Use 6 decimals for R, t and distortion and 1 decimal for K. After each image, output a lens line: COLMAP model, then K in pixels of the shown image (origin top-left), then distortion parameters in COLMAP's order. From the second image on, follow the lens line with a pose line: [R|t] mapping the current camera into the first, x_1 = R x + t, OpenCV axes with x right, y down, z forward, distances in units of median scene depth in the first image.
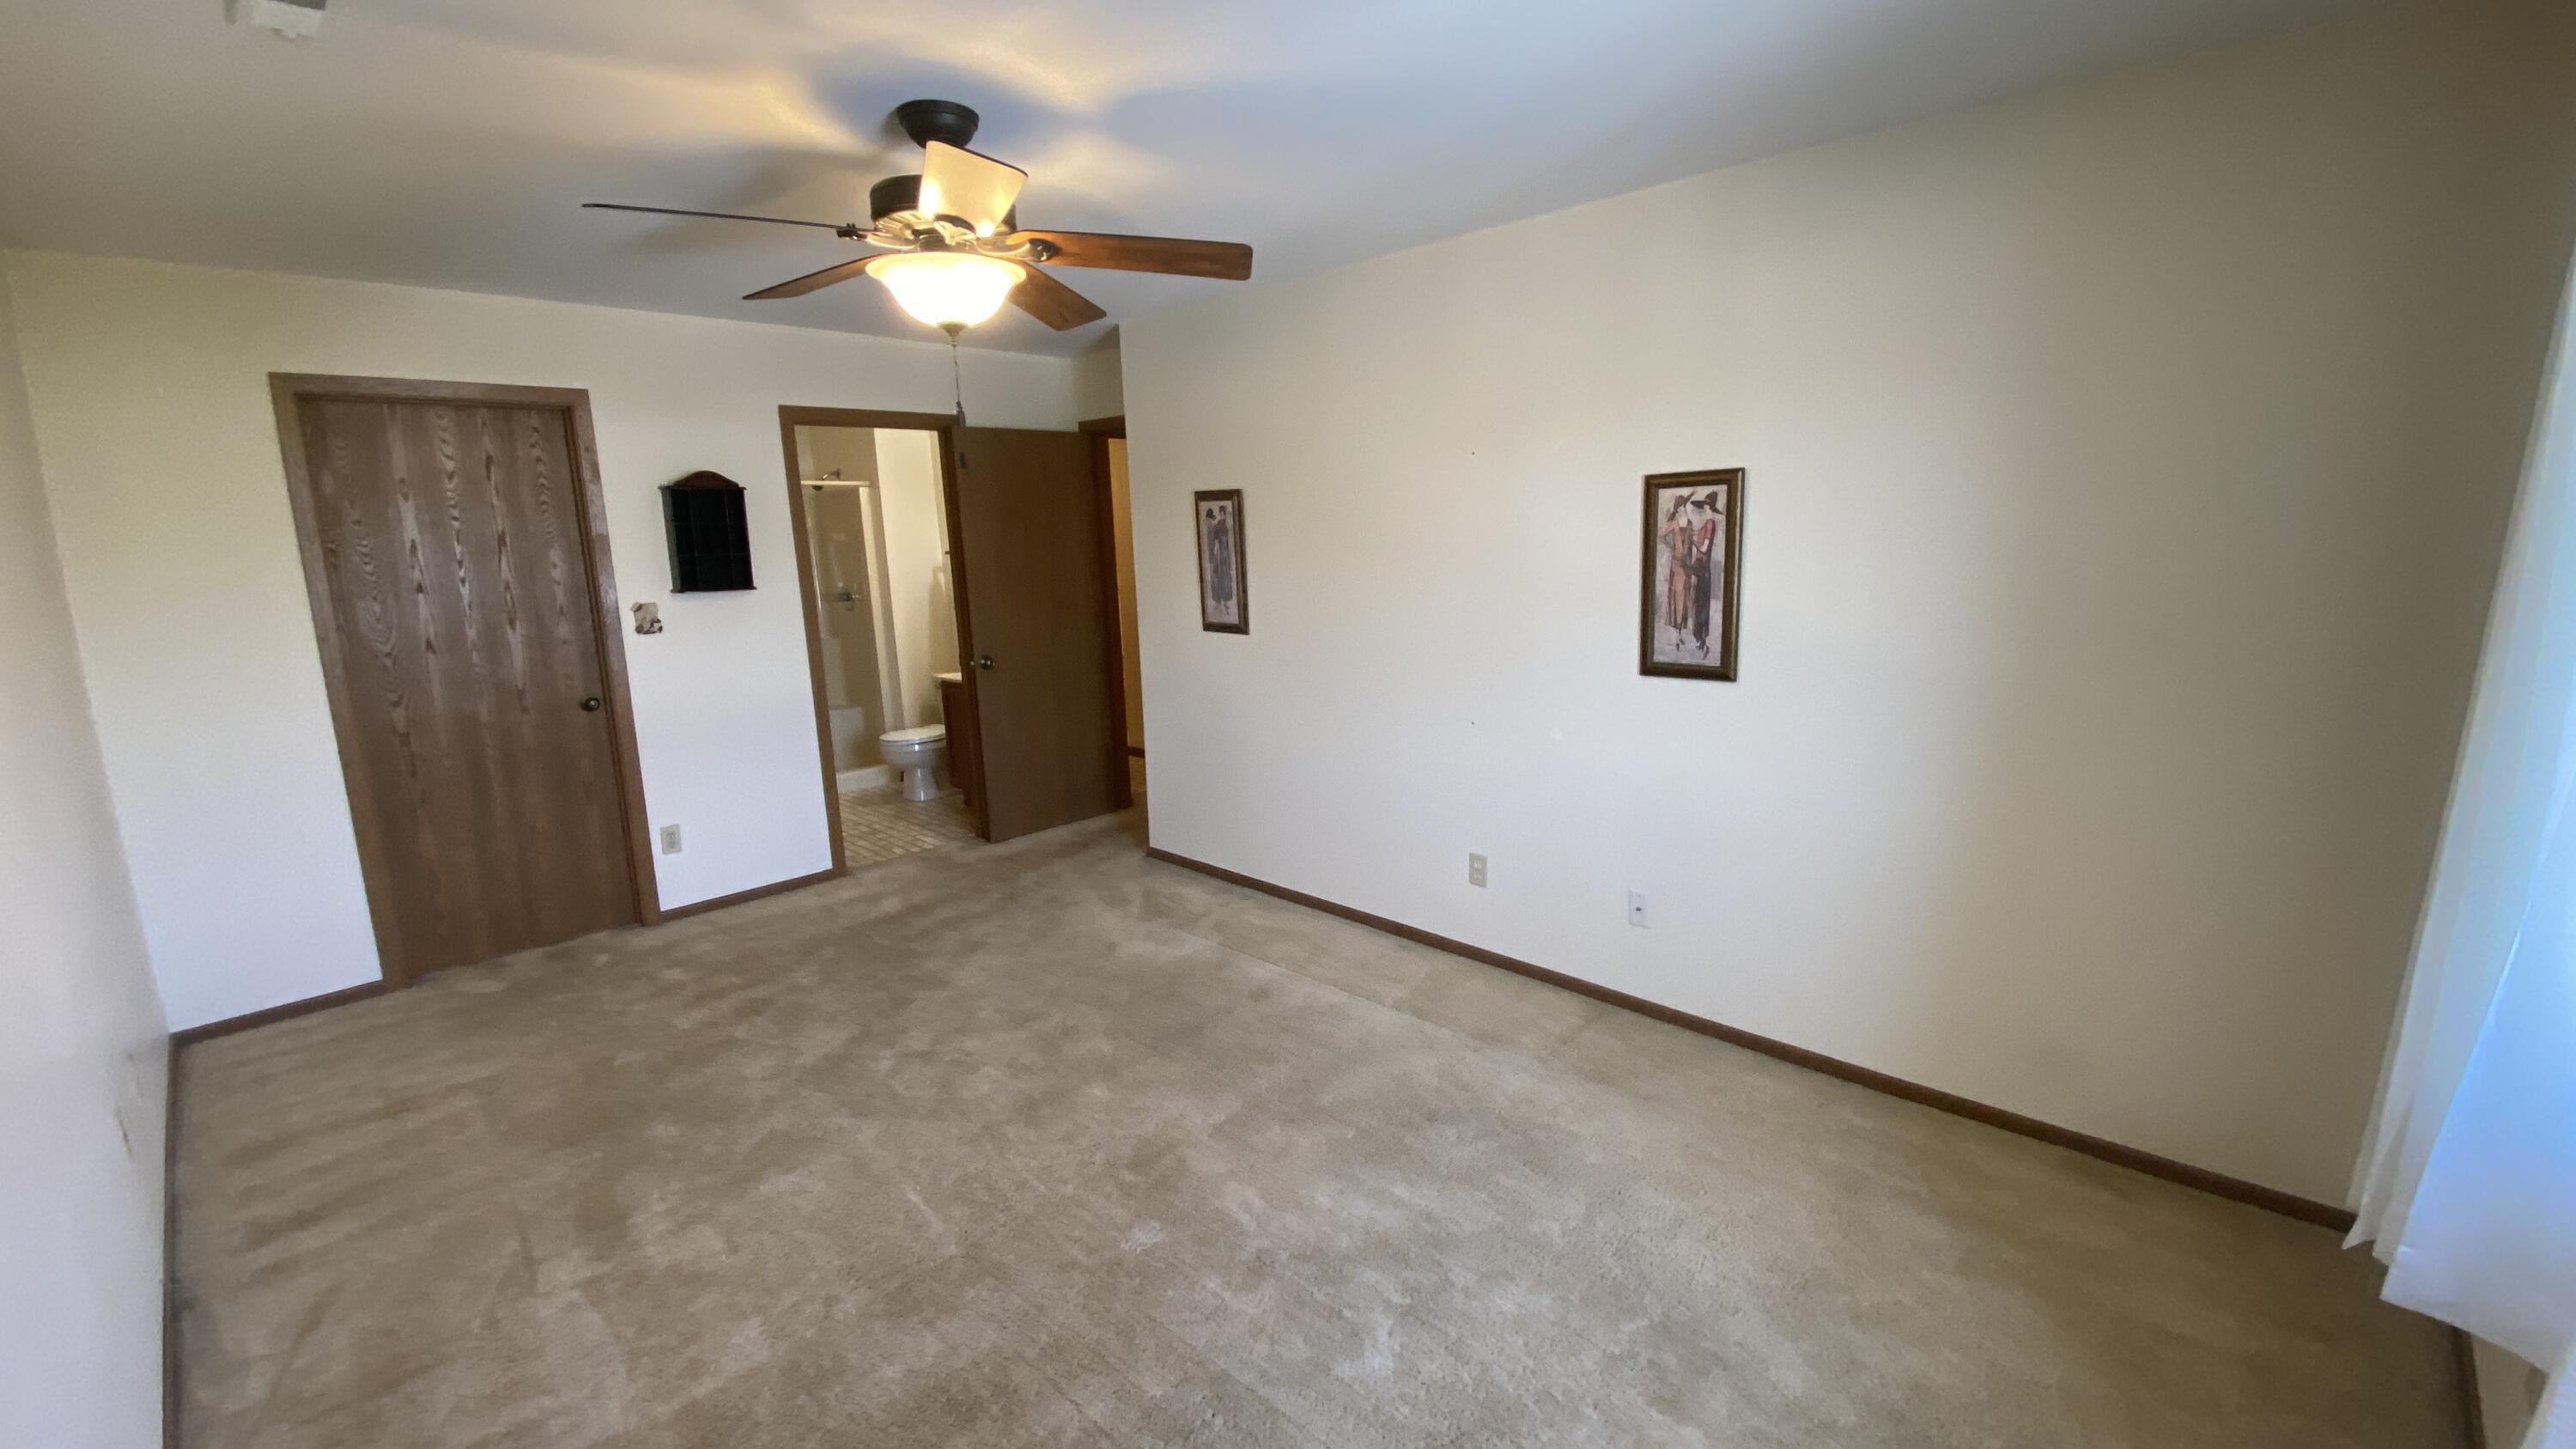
lens RADIAL K [[1038.8, 0, 1289.6], [0, 1038.8, 704.3], [0, 0, 1]] dist [0.024315, -0.020754]
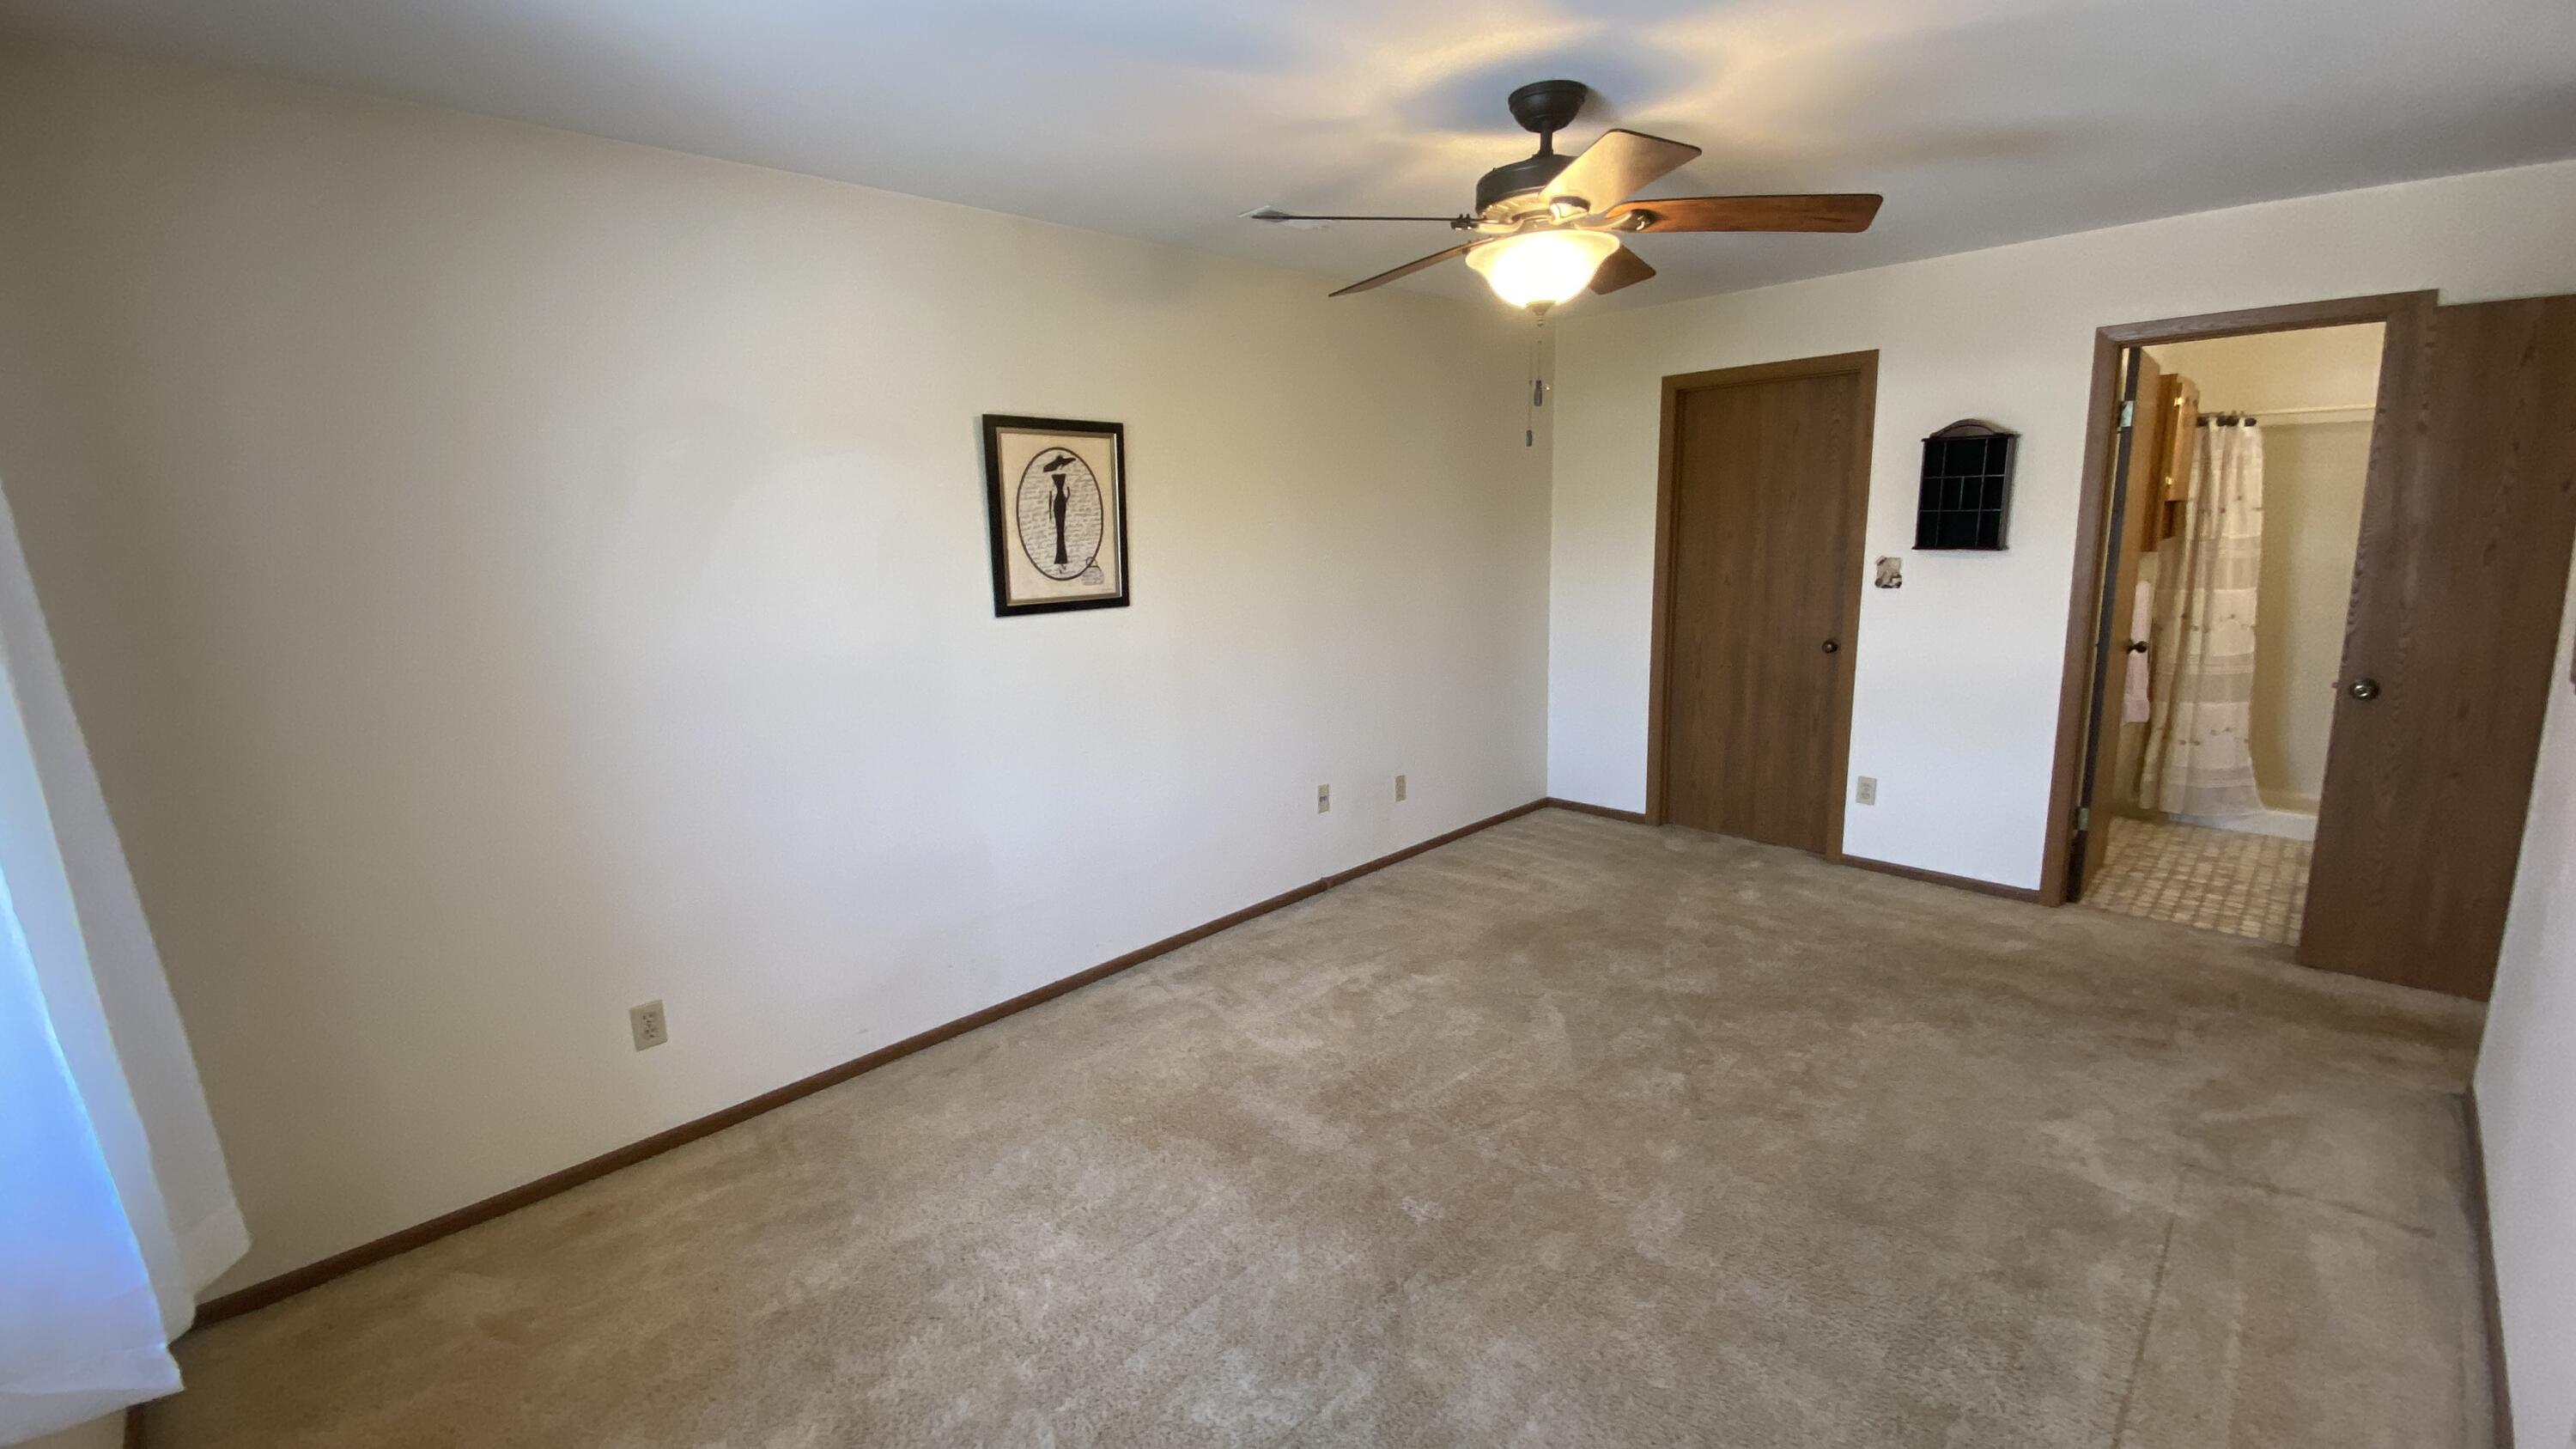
lens RADIAL K [[1021.2, 0, 1290.8], [0, 1021.2, 692.6], [0, 0, 1]] dist [0.023241, -0.018905]
pose [[-0.016028, 0.188667, -0.981910, 0.407899], [-0.147844, 0.970795, 0.188944, -0.074926], [0.988881, 0.148198, 0.012334, 0.454272]]
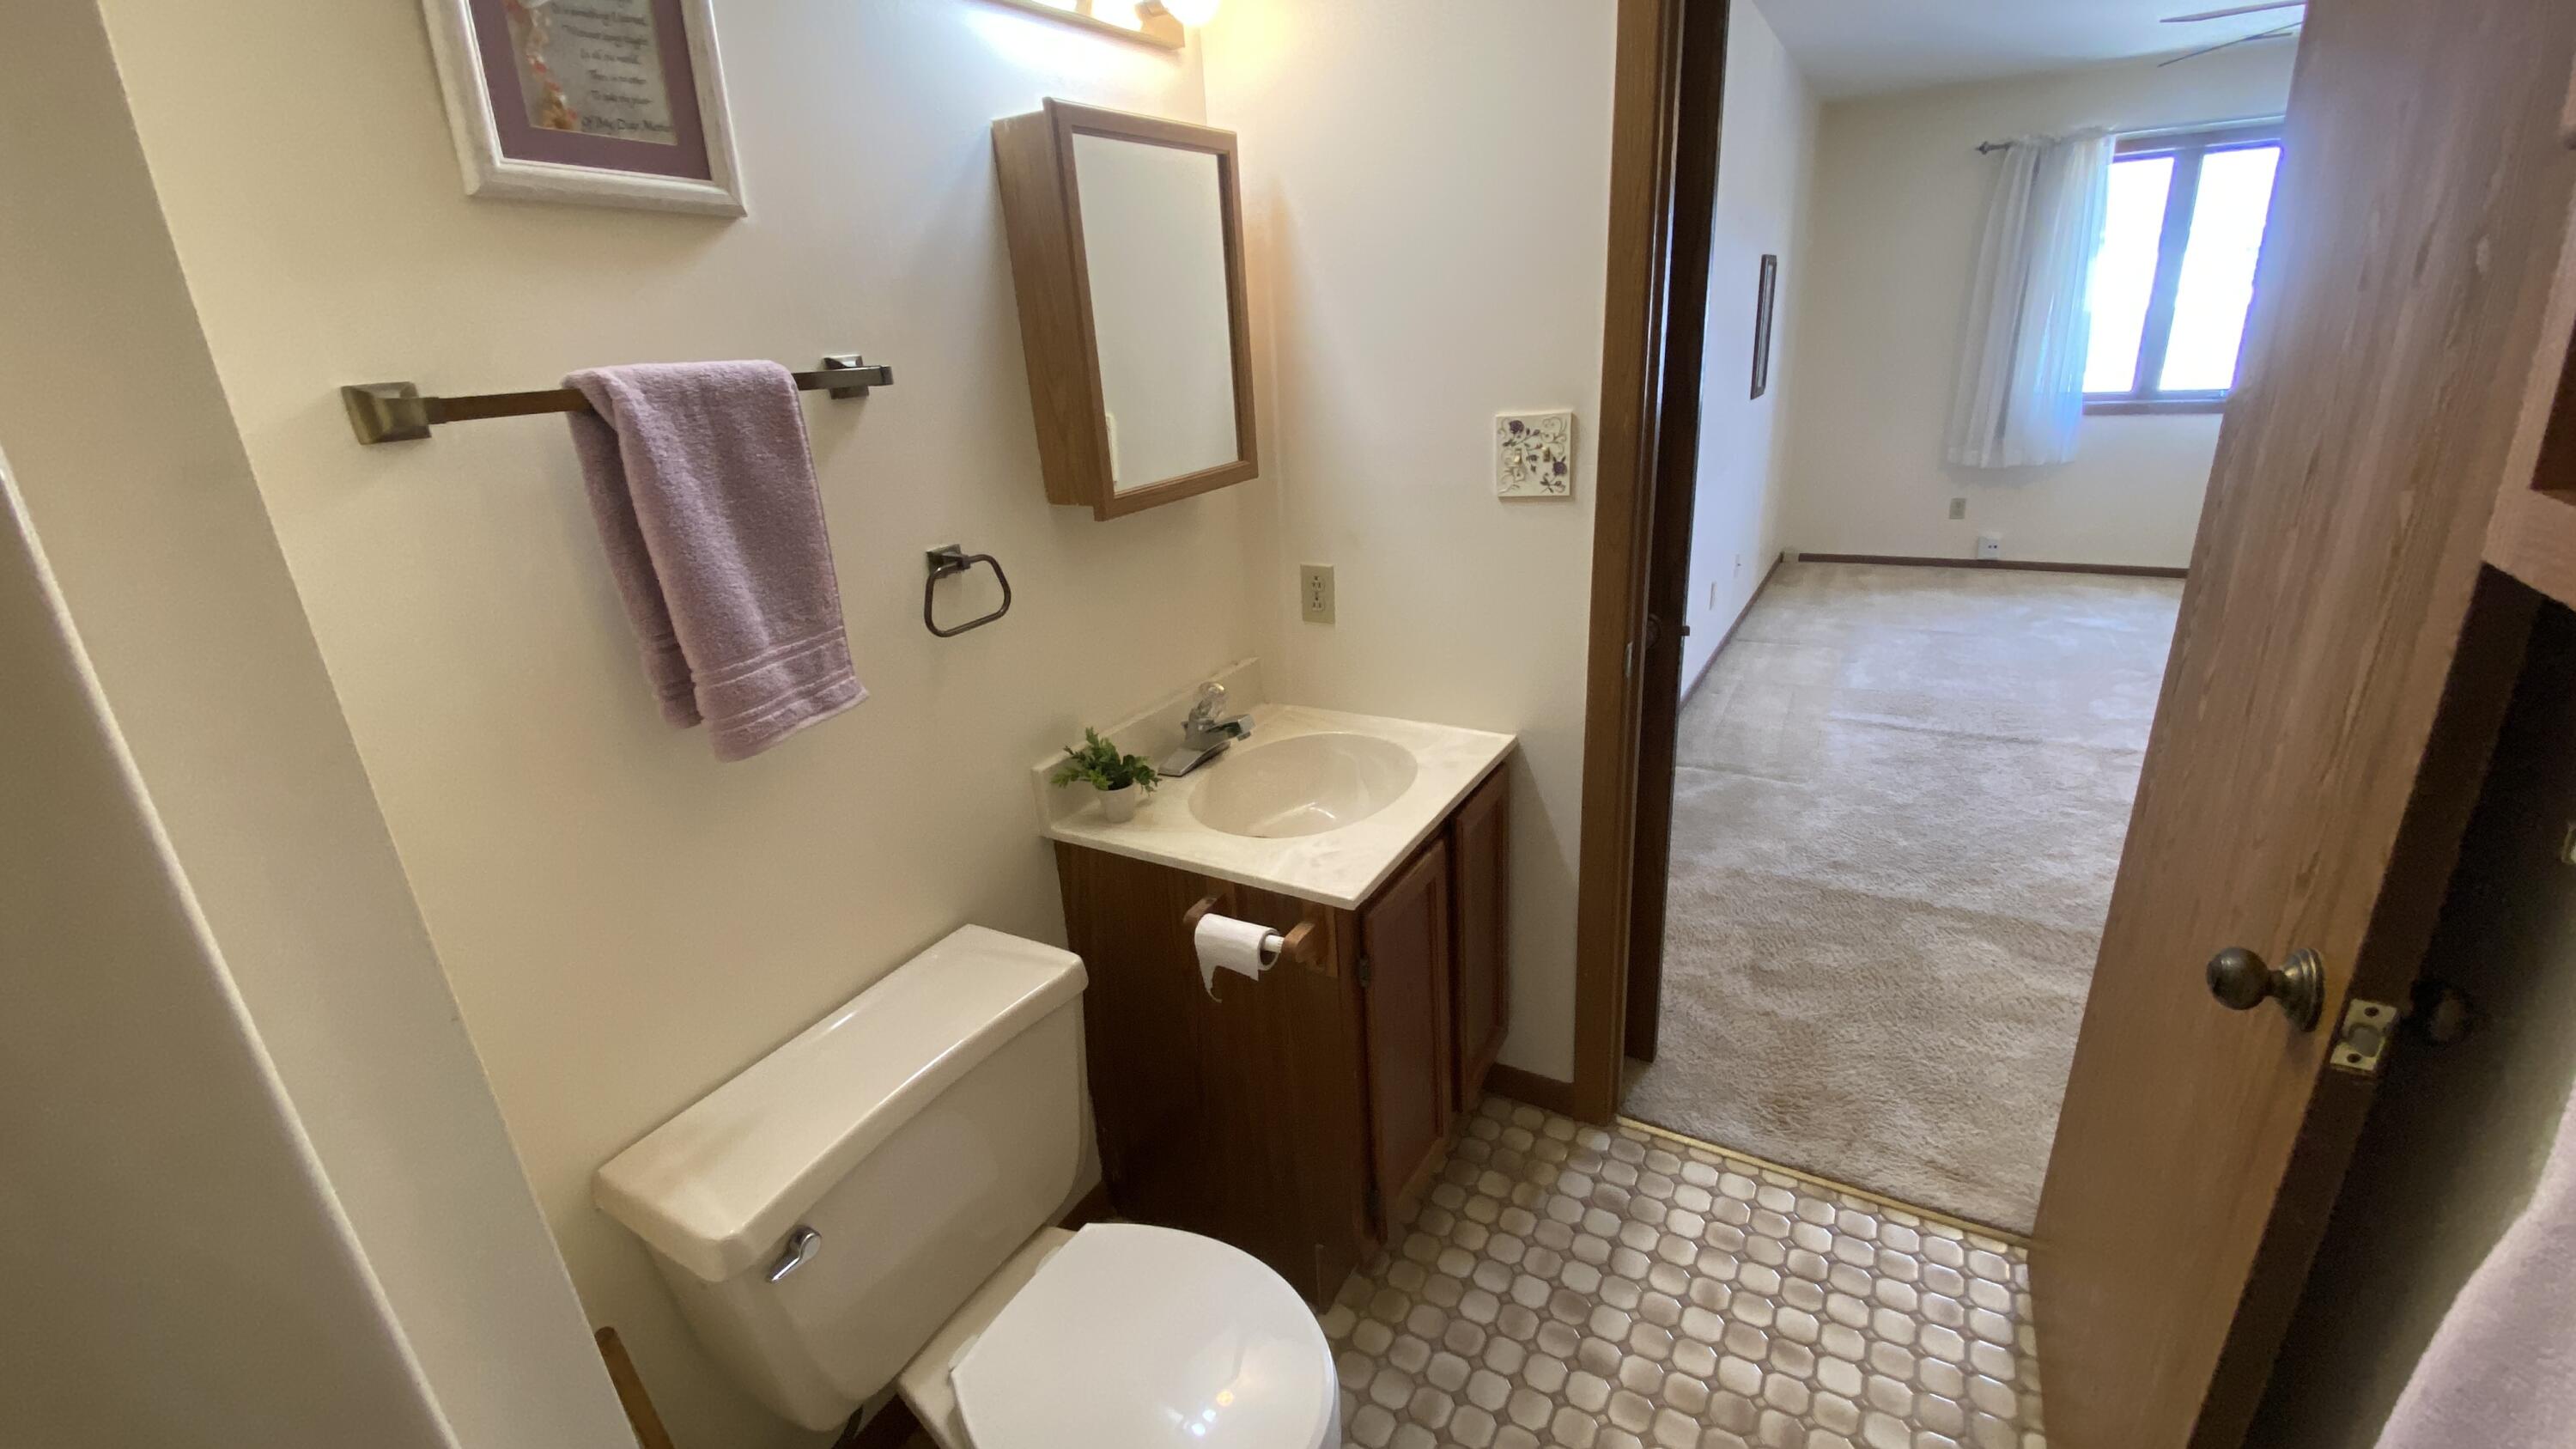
lens RADIAL K [[1038.8, 0, 1289.6], [0, 1038.8, 704.3], [0, 0, 1]] dist [0.024315, -0.020754]
pose [[-0.232915, -0.287325, 0.929083, -0.750116], [0.232570, 0.911180, 0.340092, -0.208266], [-0.944279, 0.295289, -0.145404, 1.482484]]
